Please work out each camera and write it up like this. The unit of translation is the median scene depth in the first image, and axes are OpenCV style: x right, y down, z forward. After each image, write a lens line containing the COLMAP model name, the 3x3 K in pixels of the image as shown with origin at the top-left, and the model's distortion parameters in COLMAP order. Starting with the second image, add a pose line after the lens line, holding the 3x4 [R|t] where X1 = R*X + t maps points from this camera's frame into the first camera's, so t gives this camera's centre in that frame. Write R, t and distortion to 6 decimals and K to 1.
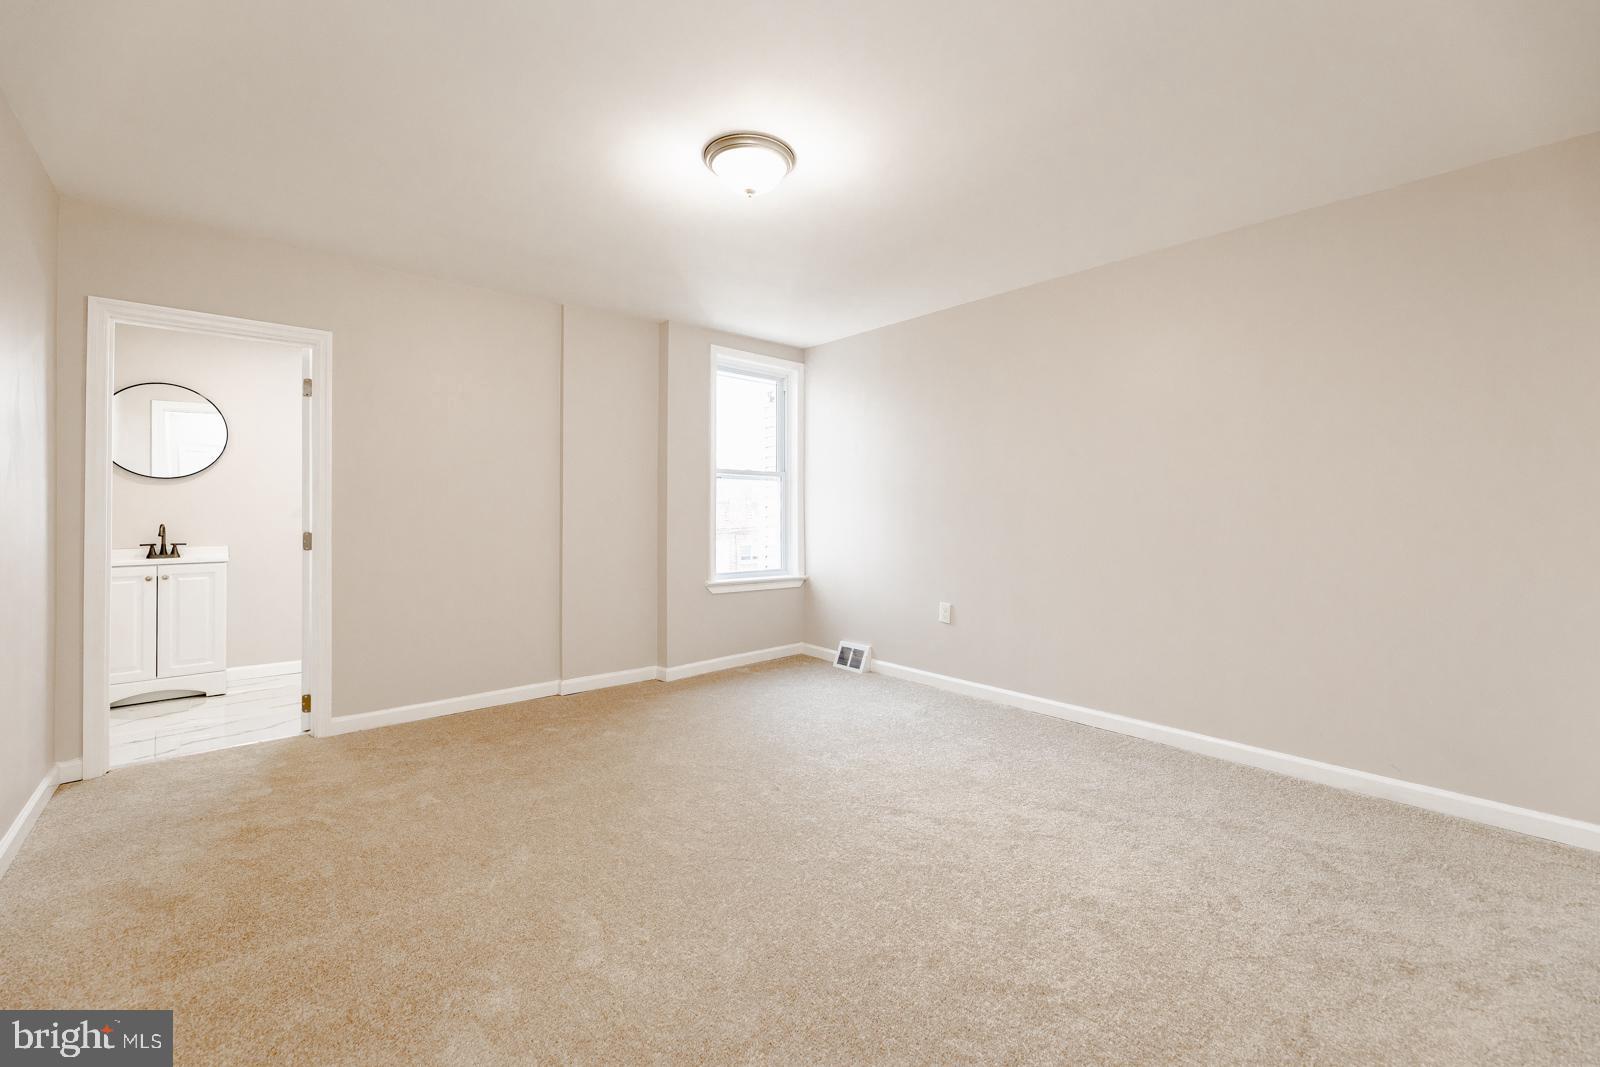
lens RADIAL K [[652.6, 0, 799.0], [0, 652.6, 523.6], [0, 0, 1]] dist [0.002547, 0.000031]
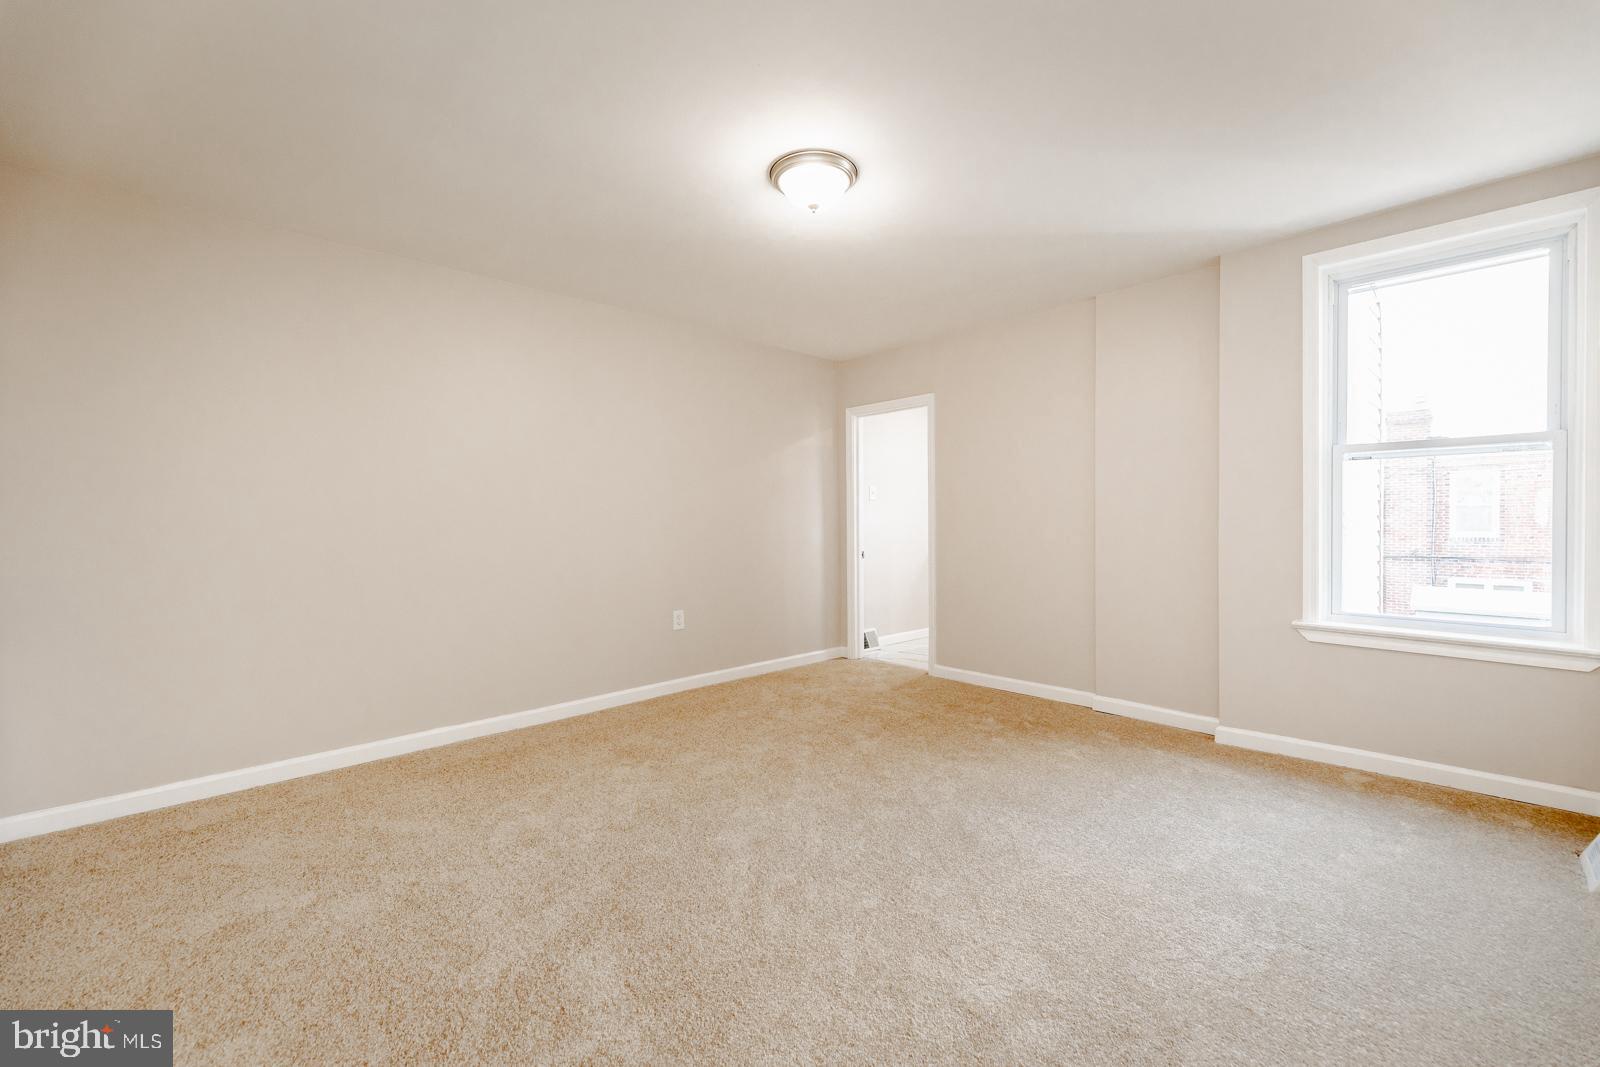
lens RADIAL K [[652.6, 0, 799.0], [0, 652.6, 523.6], [0, 0, 1]] dist [0.002547, 0.000031]
pose [[0.032617, 0.001790, -0.999466, 0.497137], [-0.010093, 0.999948, 0.001461, -0.004376], [0.999417, 0.010040, 0.032633, 0.474719]]
